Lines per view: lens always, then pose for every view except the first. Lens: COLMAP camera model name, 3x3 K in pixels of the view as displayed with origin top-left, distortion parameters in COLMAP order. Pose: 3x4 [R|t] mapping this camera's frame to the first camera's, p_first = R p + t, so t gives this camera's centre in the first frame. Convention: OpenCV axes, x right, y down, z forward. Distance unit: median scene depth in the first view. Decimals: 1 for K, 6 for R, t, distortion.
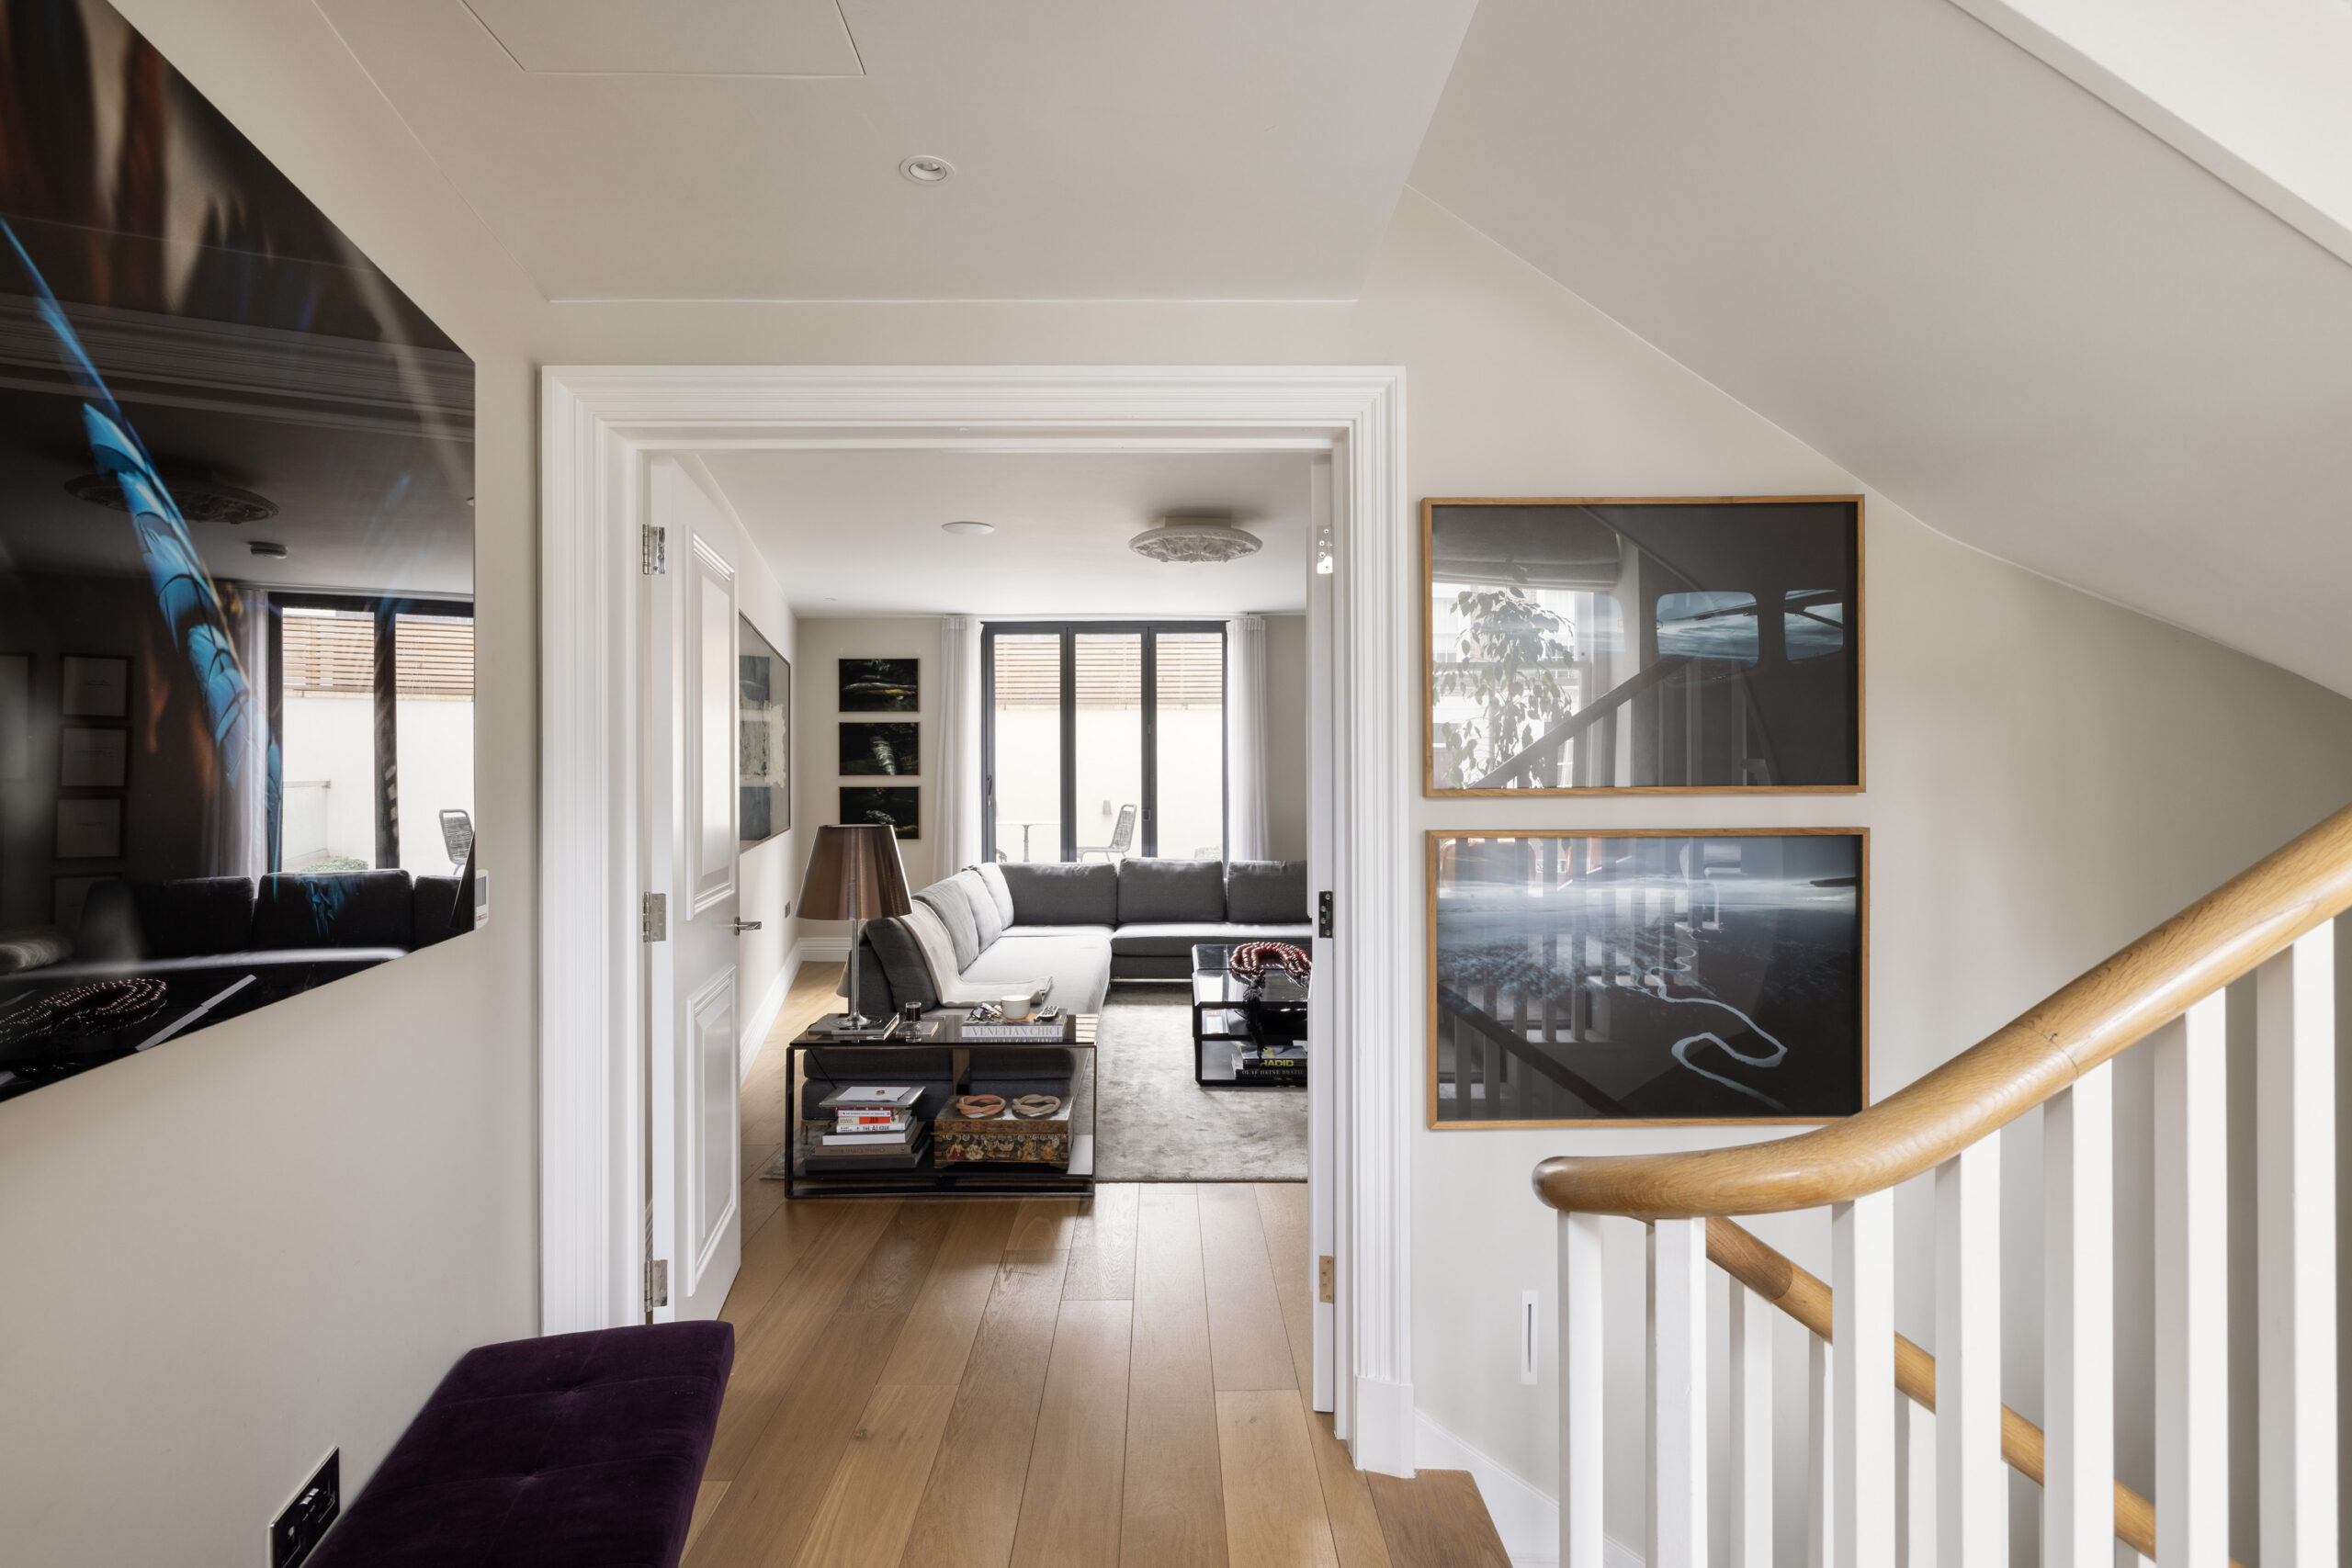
lens RADIAL K [[1094.4, 0, 1172.6], [0, 1094.4, 769.9], [0, 0, 1]] dist [-0.004406, -0.000148]
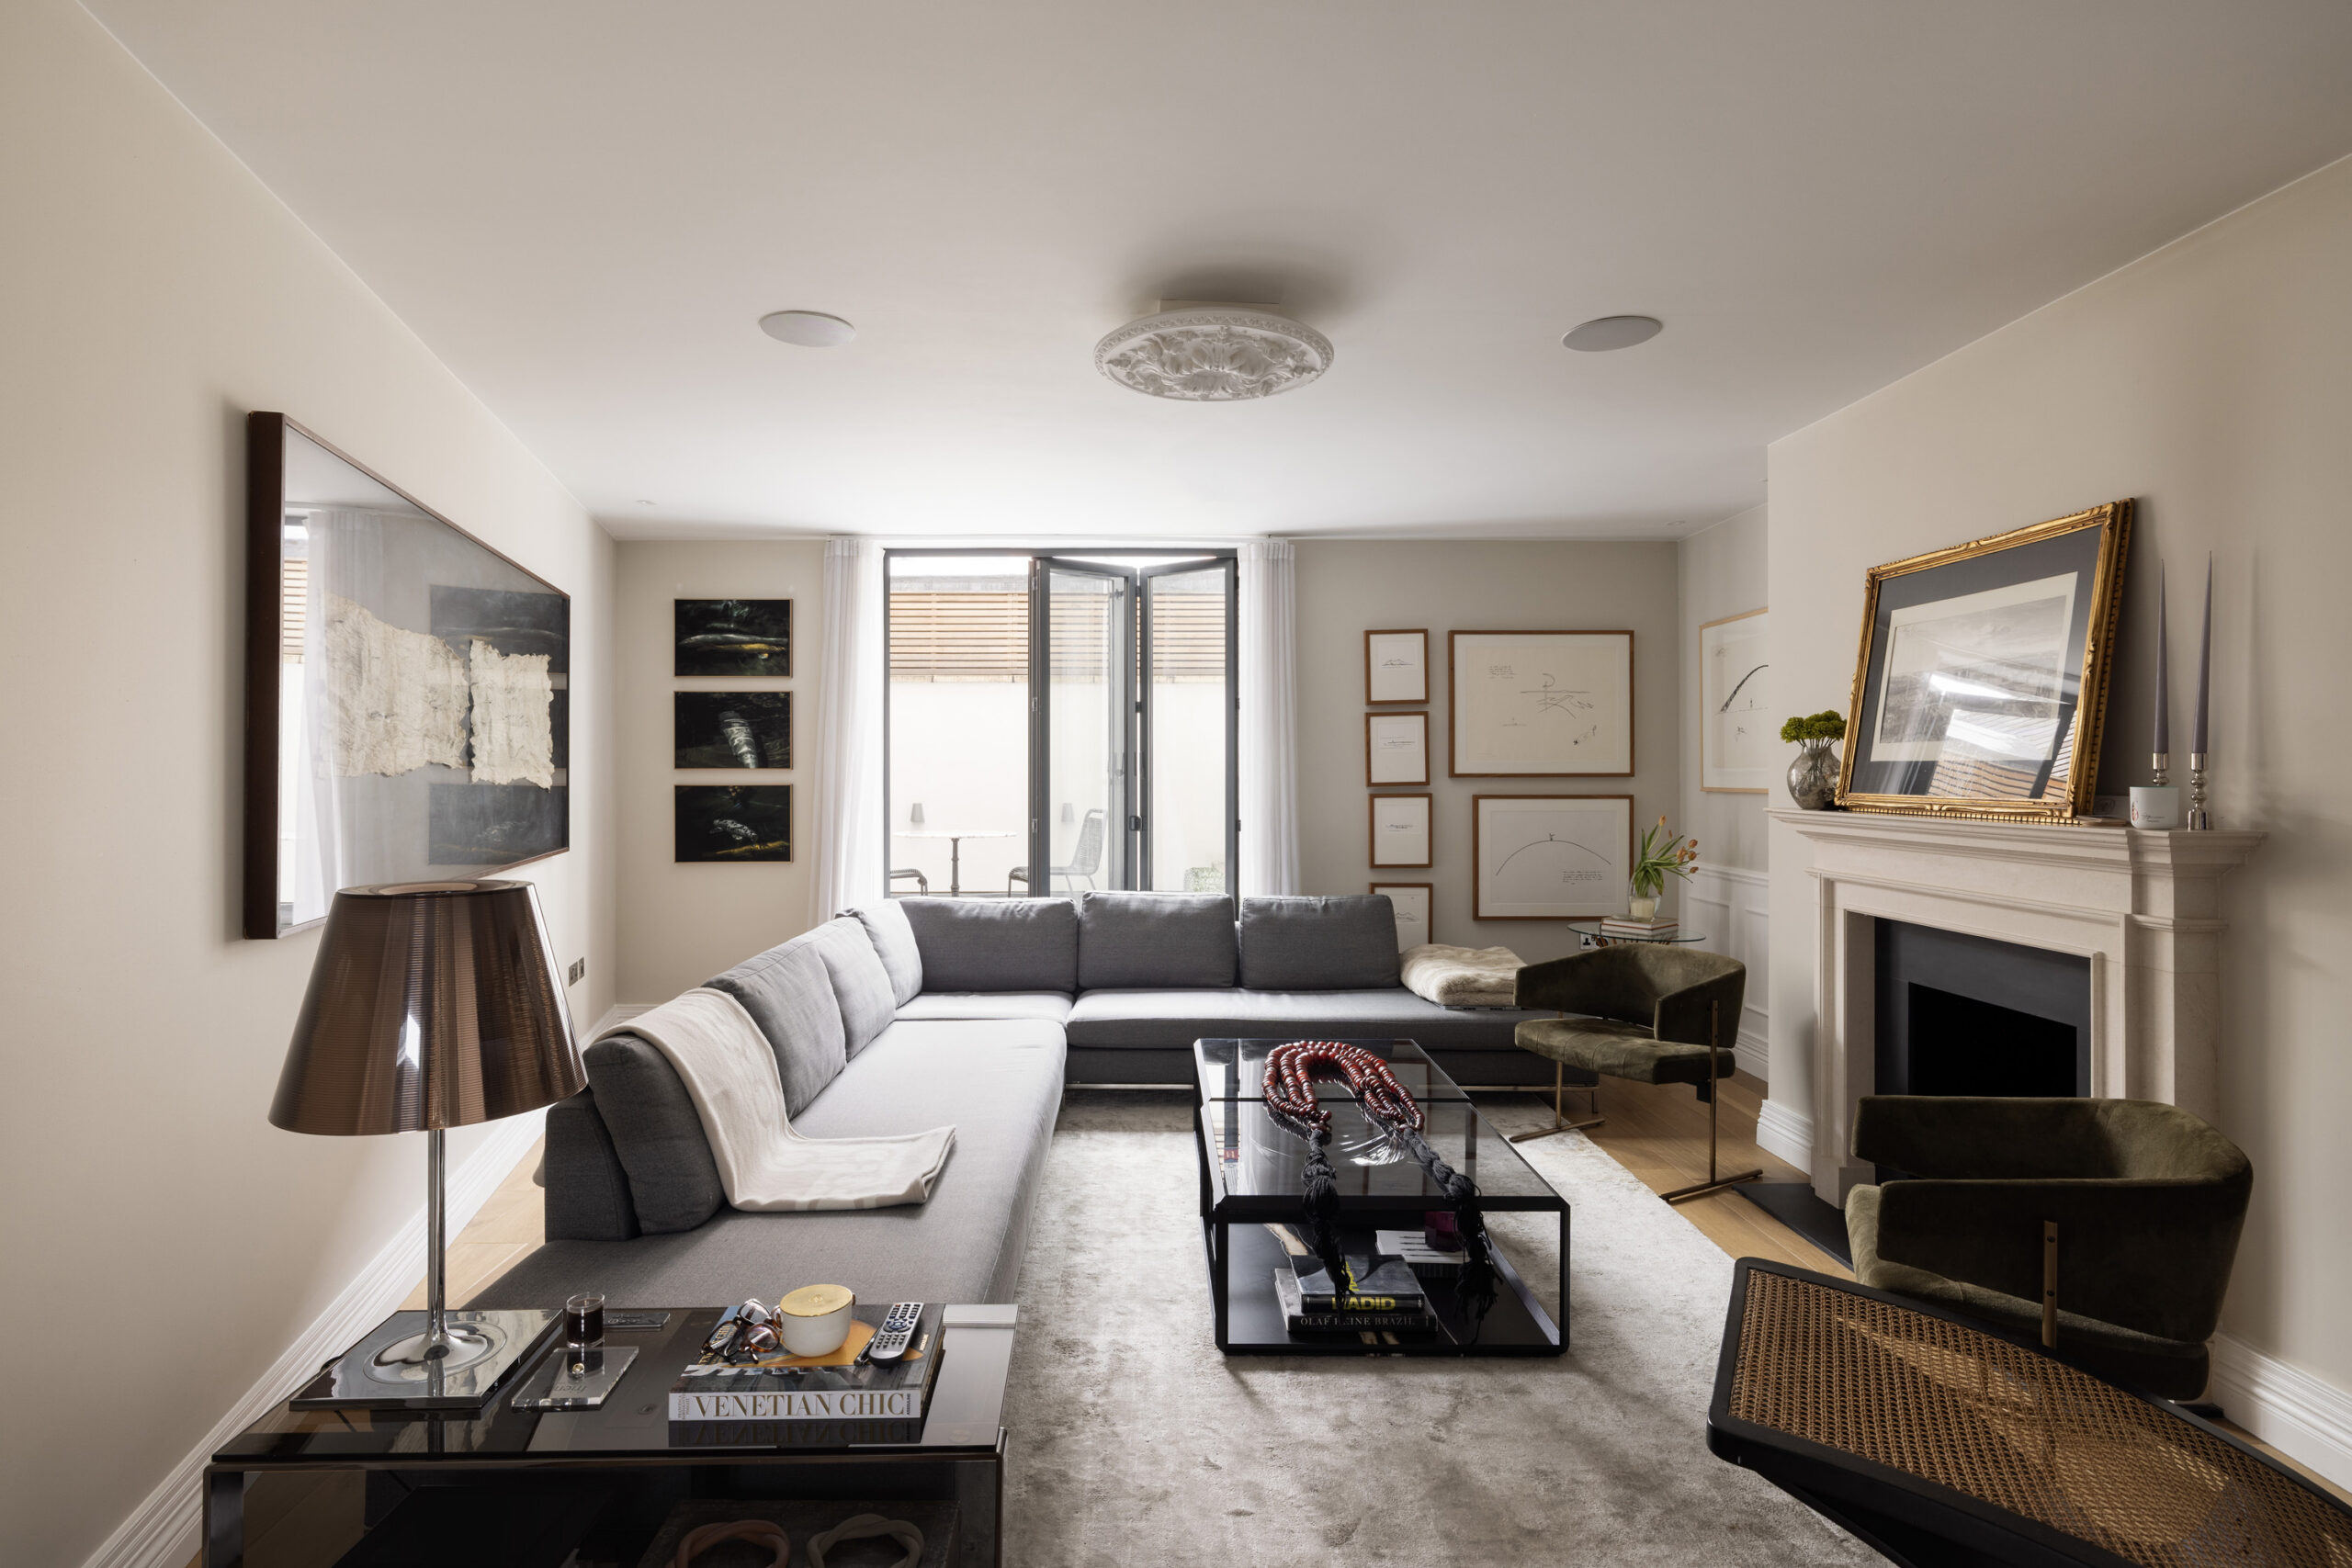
lens RADIAL K [[1176.0, 0, 1176.0], [0, 1176.0, 784.0], [0, 0, 1]] dist [-0.000622, -0.000082]
pose [[0.999660, 0.003934, 0.025779, -0.009506], [-0.004363, 0.999853, 0.016598, 0.001369], [-0.025710, -0.016705, 0.999530, 0.290832]]
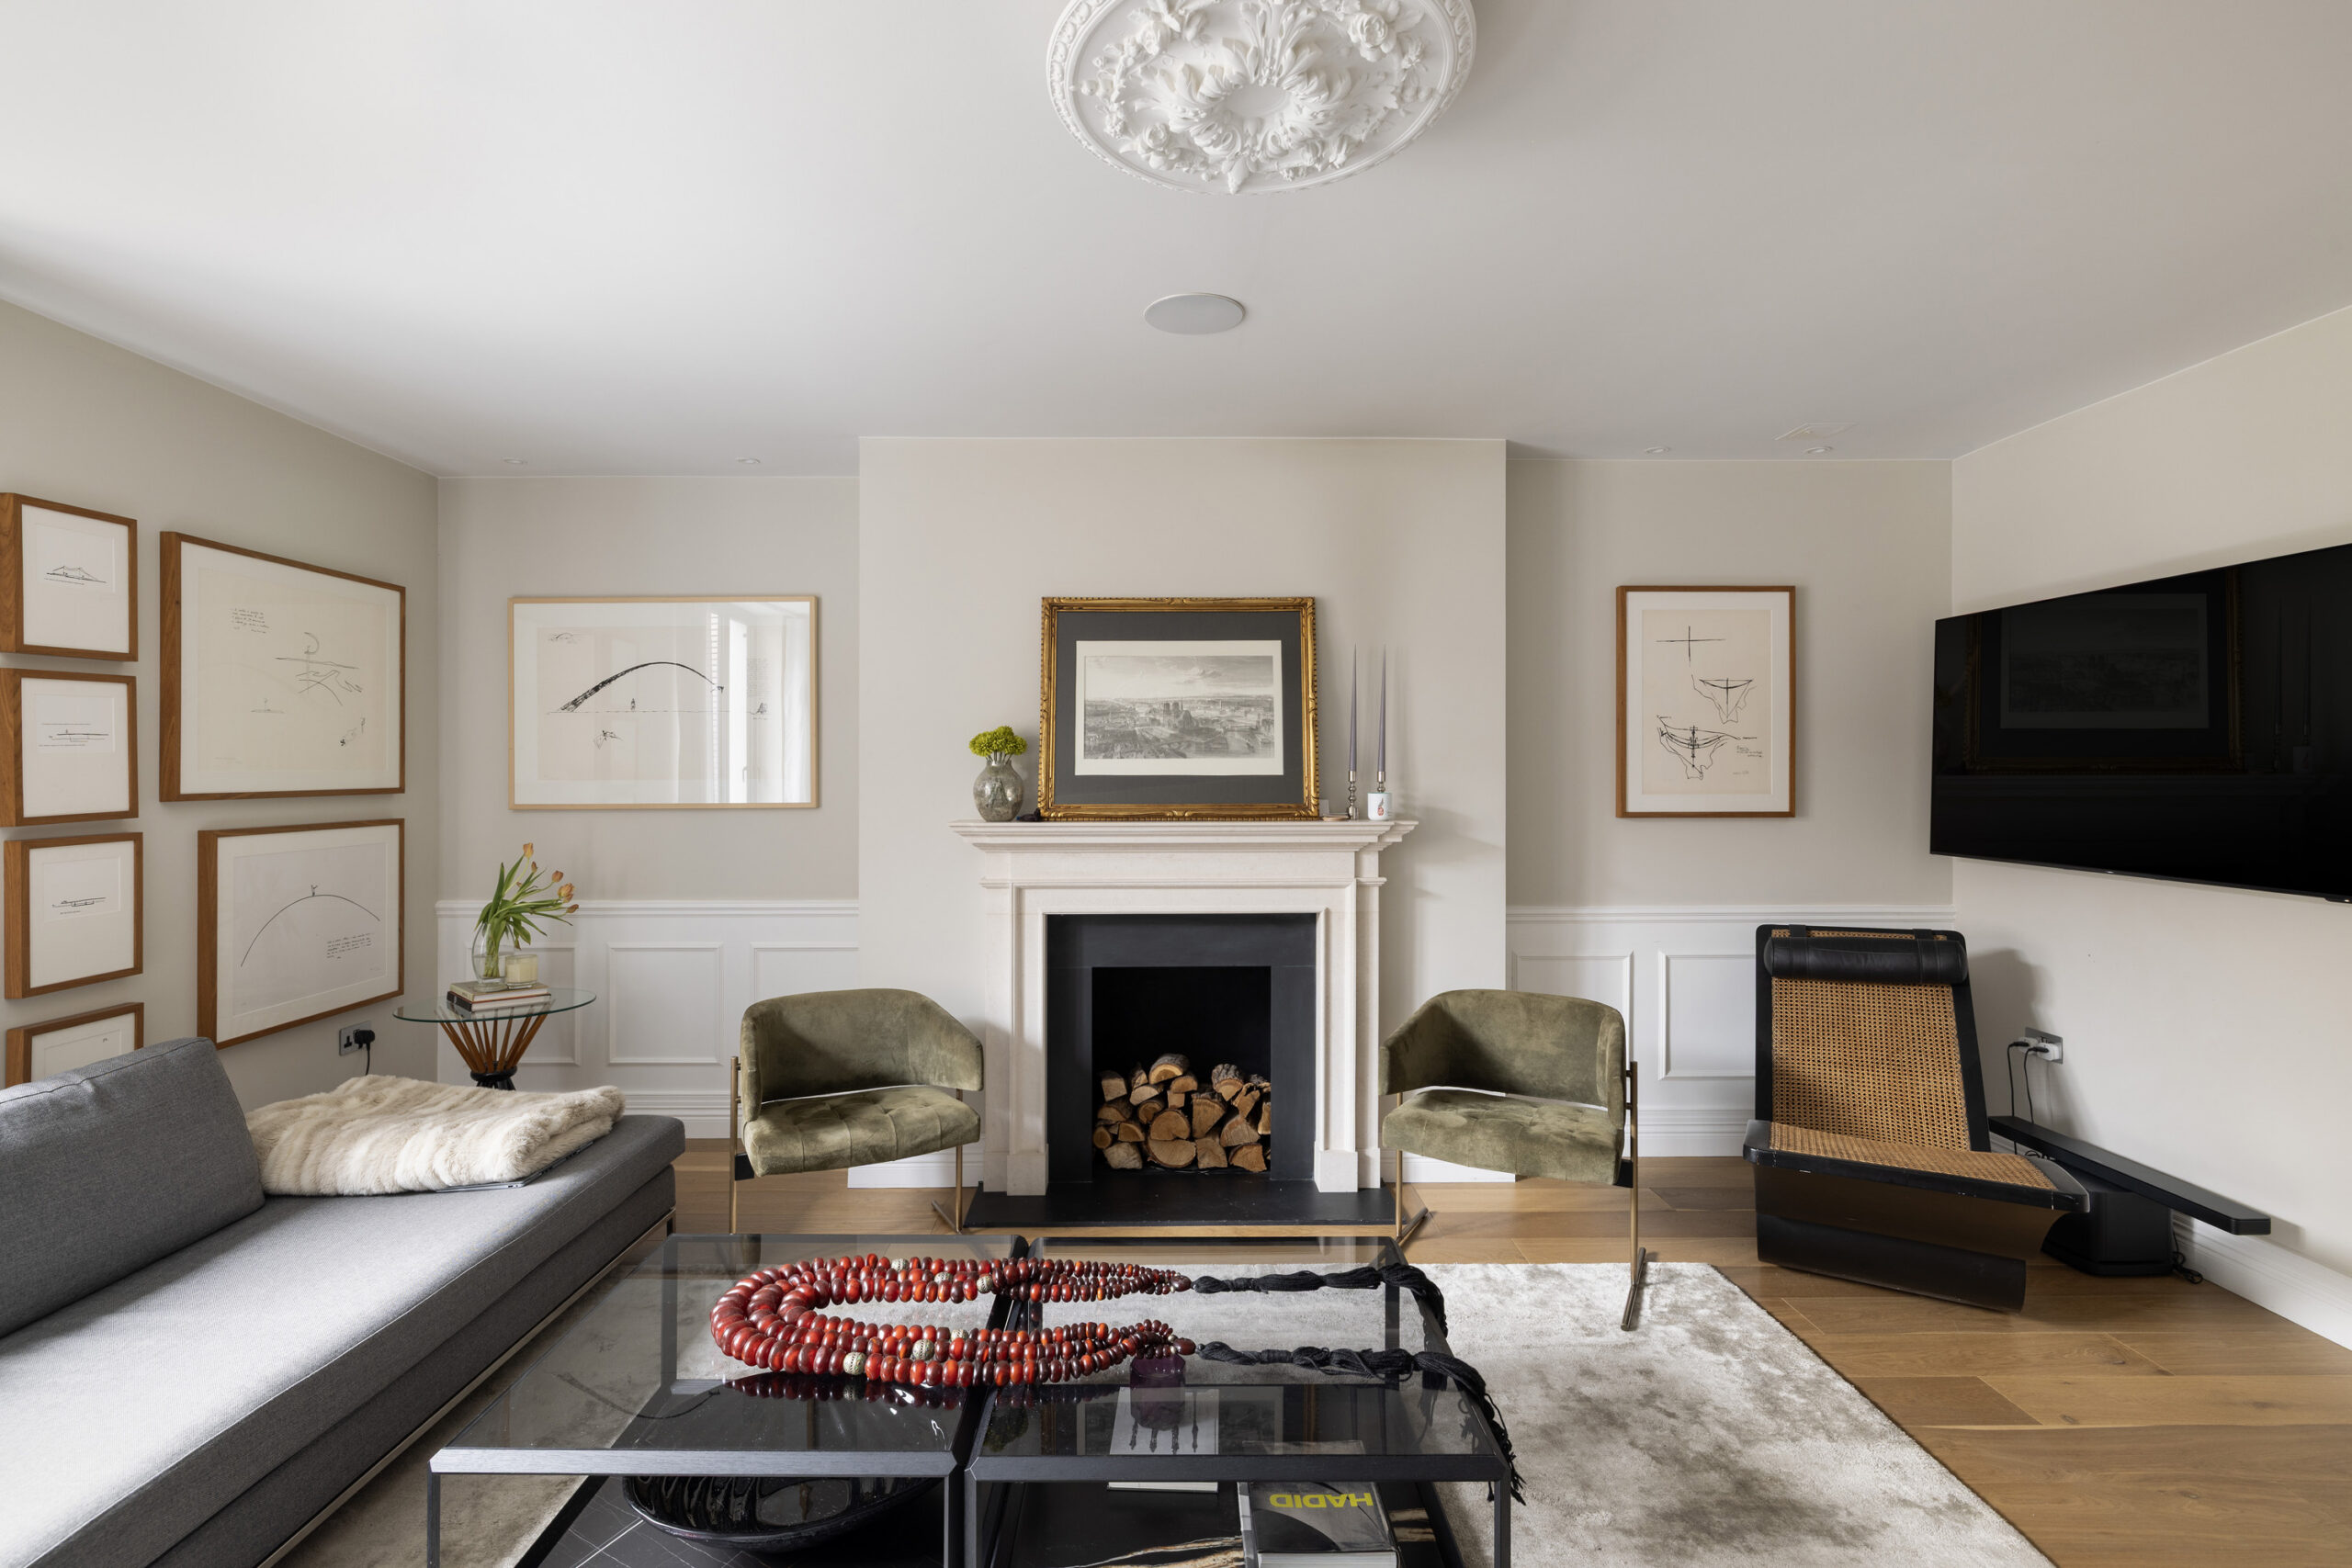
lens RADIAL K [[1094.4, 0, 1172.6], [0, 1094.4, 769.9], [0, 0, 1]] dist [-0.004406, -0.000148]
pose [[0.001014, 0.003985, 0.999992, -0.212039], [-0.003095, 0.999987, -0.003982, -0.001846], [-0.999995, -0.003091, 0.001027, 0.726448]]
